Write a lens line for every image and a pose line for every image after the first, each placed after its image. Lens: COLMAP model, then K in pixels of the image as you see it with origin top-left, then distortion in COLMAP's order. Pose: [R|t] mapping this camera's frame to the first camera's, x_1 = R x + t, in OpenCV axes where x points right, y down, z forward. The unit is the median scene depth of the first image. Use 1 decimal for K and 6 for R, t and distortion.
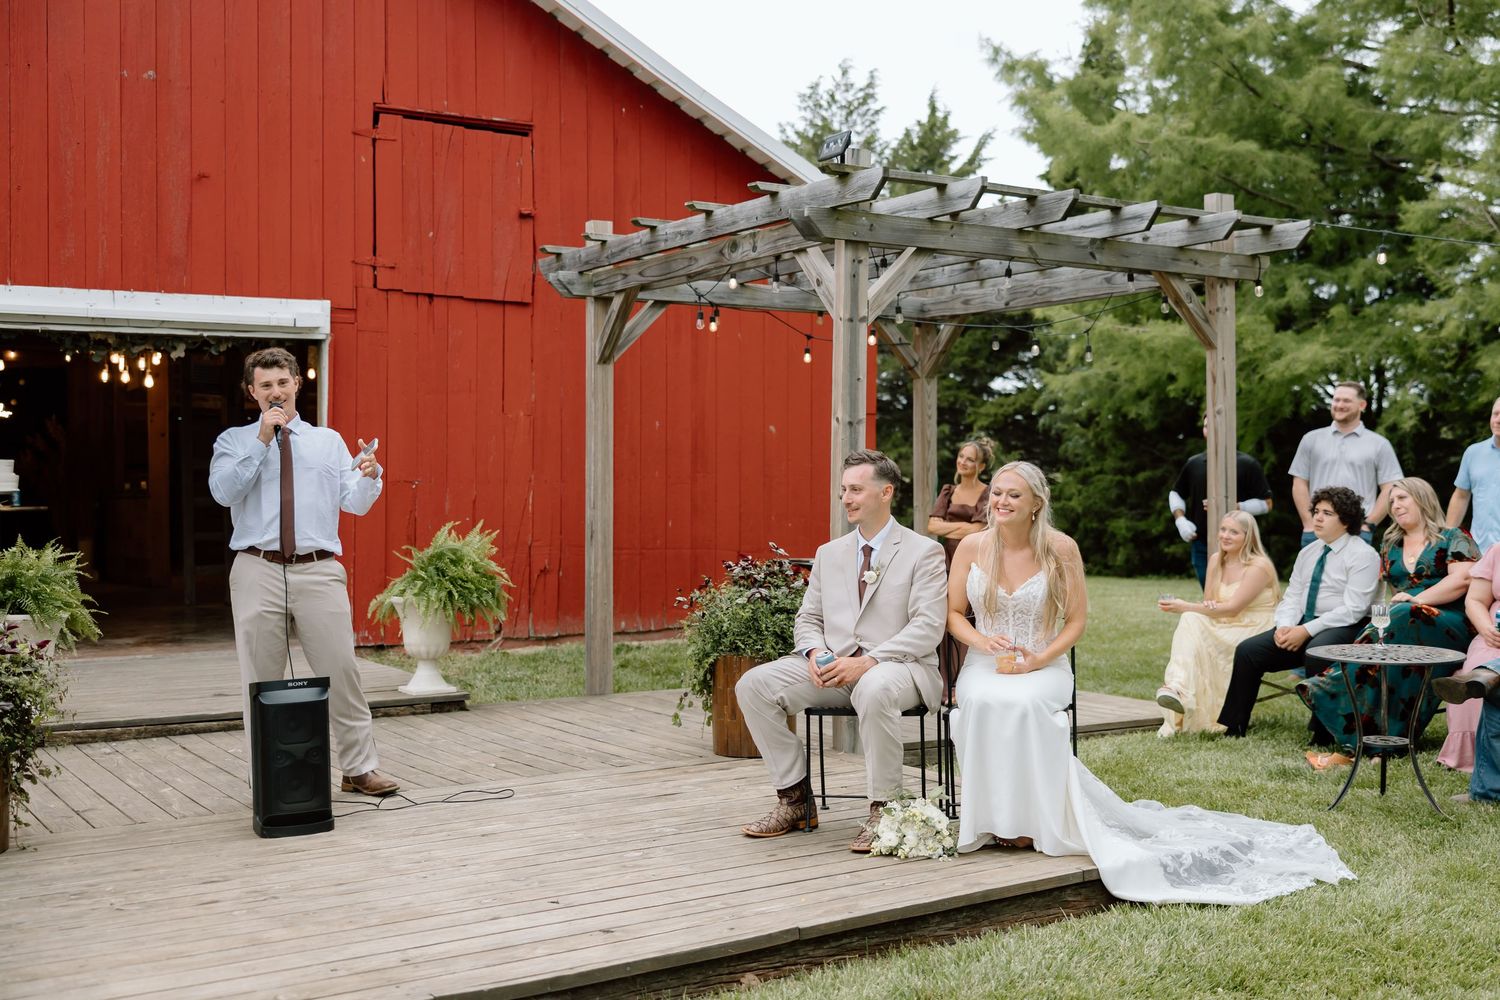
lens RADIAL K [[1686.5, 0, 822.5], [0, 1686.5, 462.9], [0, 0, 1]] dist [-0.001350, 0.030184]
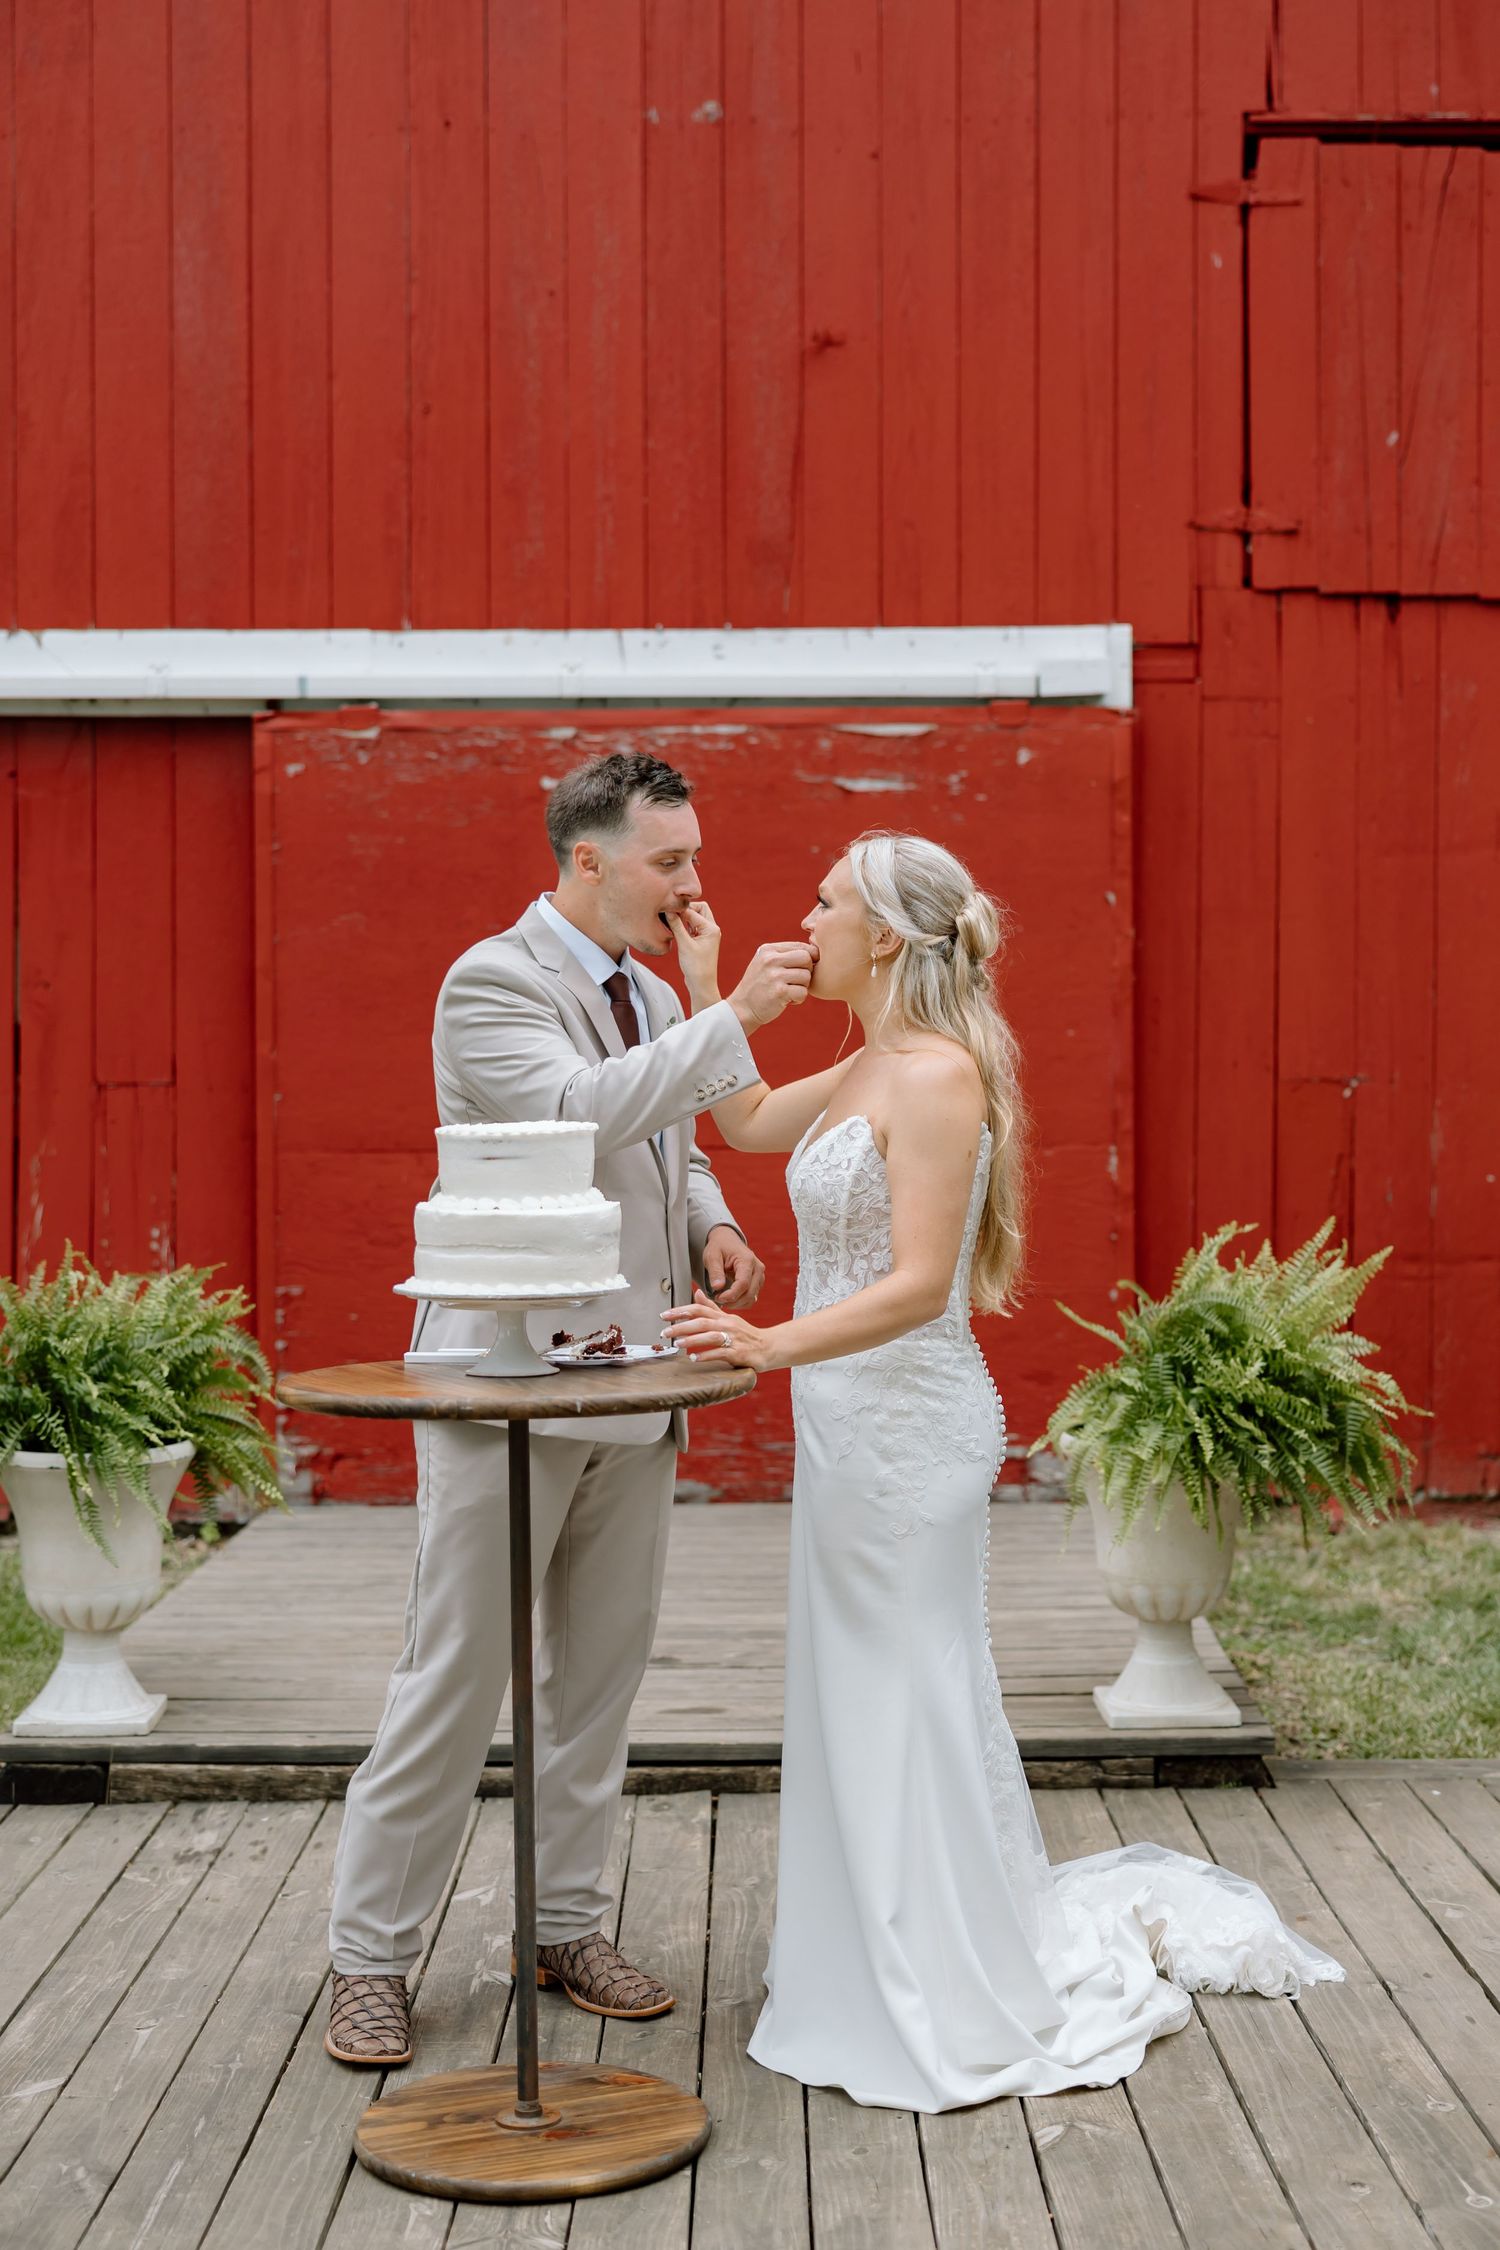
lens RADIAL K [[3033.1, 0, 827.6], [0, 3033.1, 1082.5], [0, 0, 1]] dist [0.010013, -0.022018]
pose [[0.849221, 0.007432, -0.527986, 0.032502], [0.006639, 0.999672, 0.024751, -0.008462], [0.527996, -0.024524, 0.848892, 0.438073]]
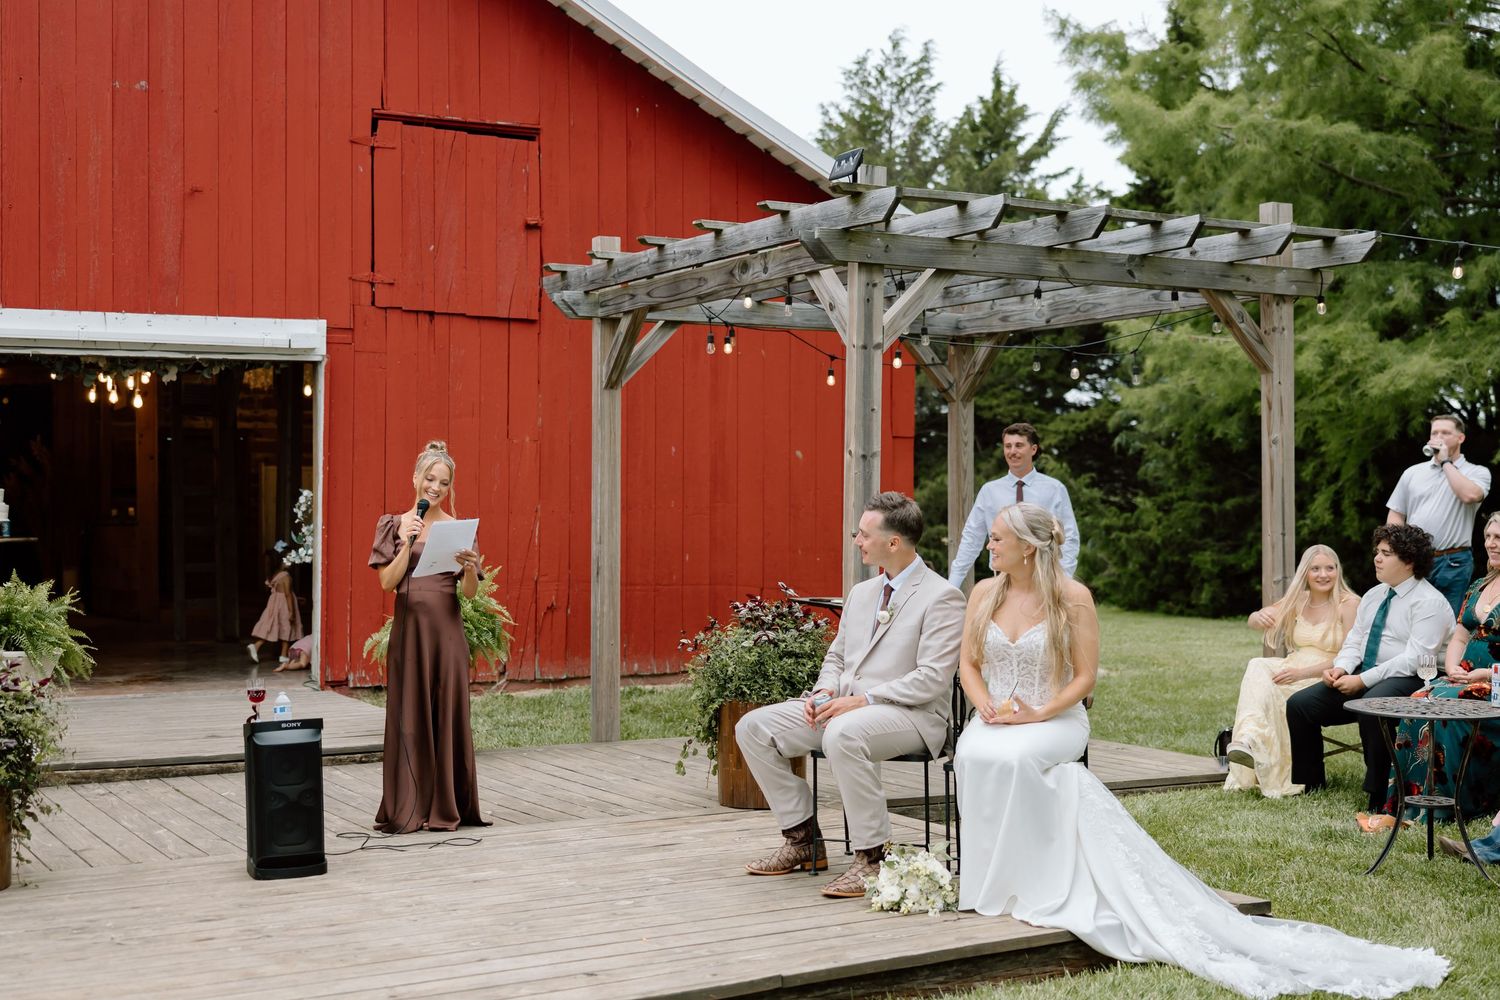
lens RADIAL K [[1930.3, 0, 707.8], [0, 1930.3, 476.0], [0, 0, 1]] dist [0.005733, 0.026588]
pose [[0.995943, 0.000947, -0.089985, 0.021999], [-0.001192, 0.999996, -0.002662, -0.007939], [0.089982, 0.002759, 0.995940, -0.068969]]
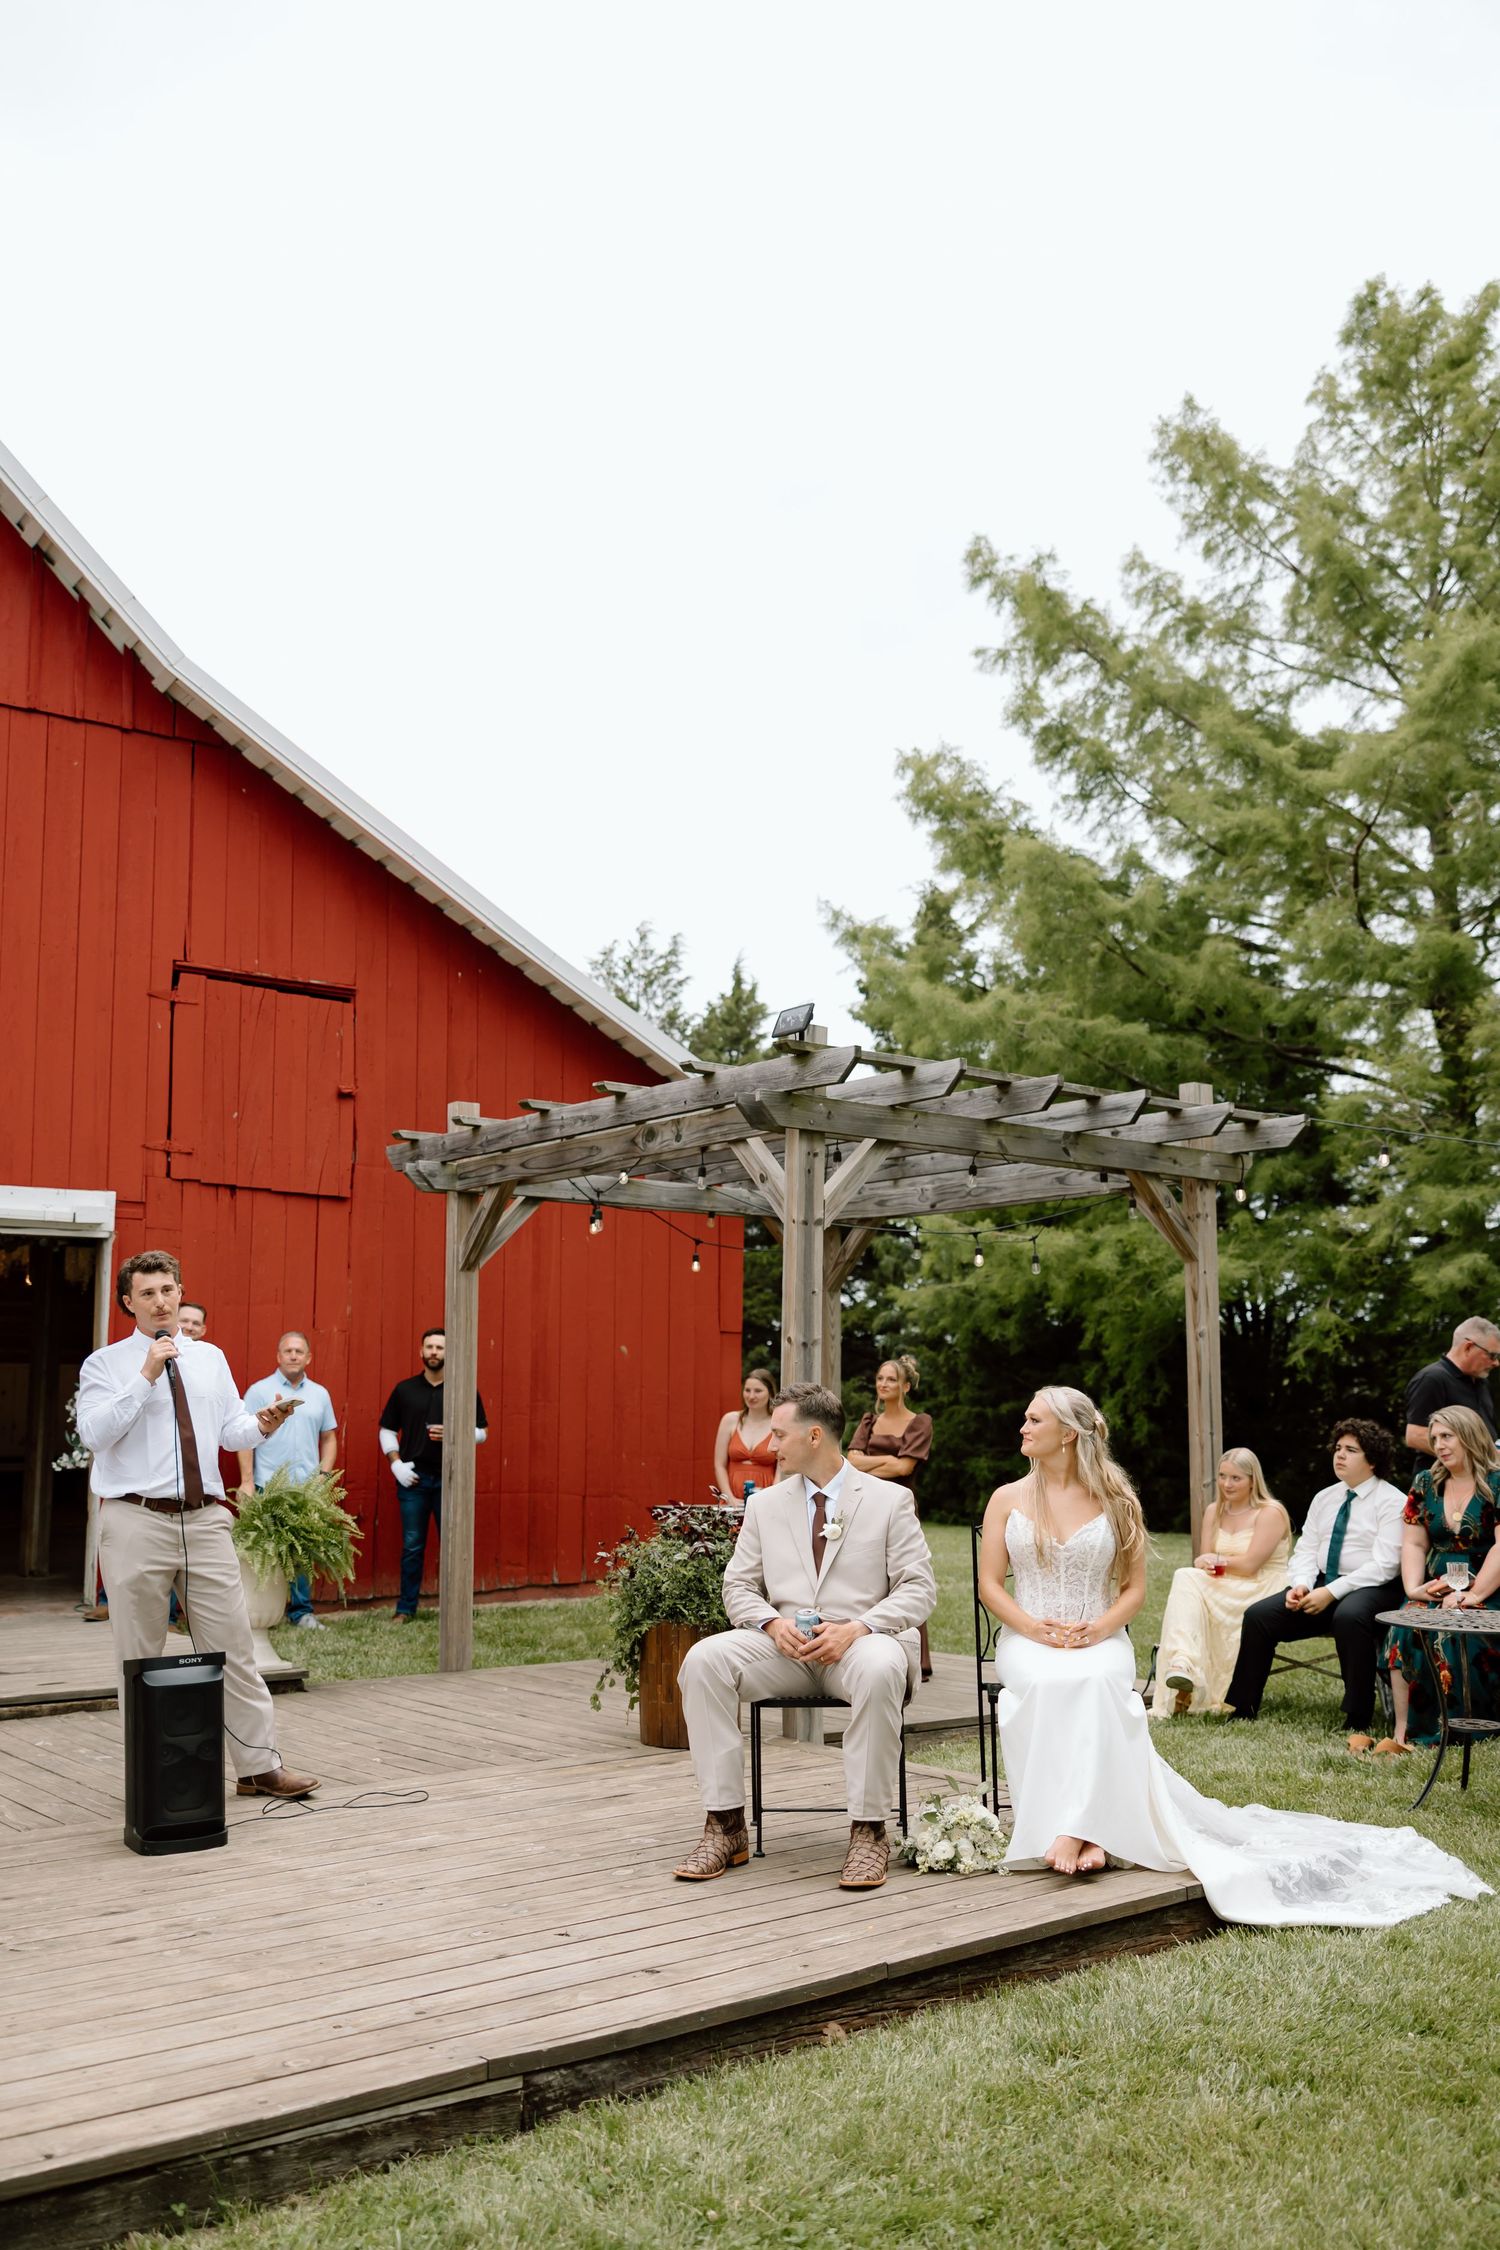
lens RADIAL K [[1974.7, 0, 703.2], [0, 1974.7, 1200.8], [0, 0, 1]] dist [-0.003850, 0.016831]
pose [[0.997562, 0.012718, 0.068610, -0.085127], [-0.006133, 0.995424, -0.095360, -0.000272], [-0.069509, 0.094707, 0.993076, 0.010341]]
